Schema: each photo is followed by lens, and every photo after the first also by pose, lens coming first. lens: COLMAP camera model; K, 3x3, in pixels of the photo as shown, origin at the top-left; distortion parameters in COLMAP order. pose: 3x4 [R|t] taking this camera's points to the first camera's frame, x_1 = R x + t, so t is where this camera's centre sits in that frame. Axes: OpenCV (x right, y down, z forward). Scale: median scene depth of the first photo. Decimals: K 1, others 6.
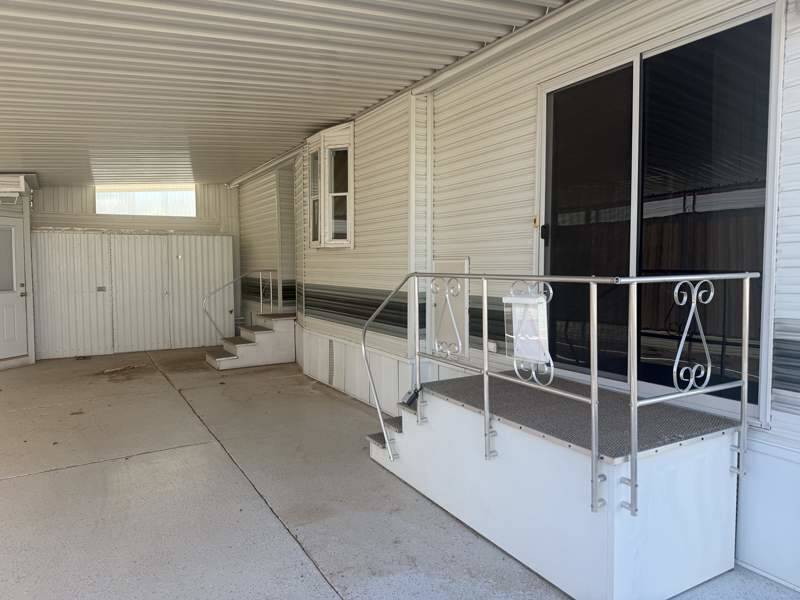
lens RADIAL K [[561.5, 0, 400.0], [0, 561.5, 300.0], [0, 0, 1]] dist [0.005775, 0.001690]
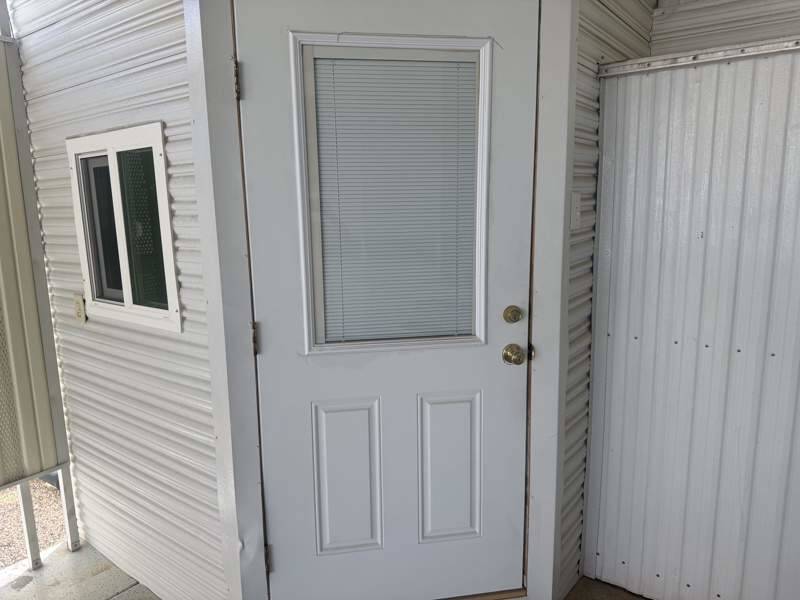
lens RADIAL K [[561.5, 0, 400.0], [0, 561.5, 300.0], [0, 0, 1]] dist [0.005775, 0.001690]
pose [[0.402075, 0.149257, -0.903359, -0.479867], [-0.041509, 0.988581, 0.144862, -0.061761], [0.914665, -0.020748, 0.403679, 0.855051]]
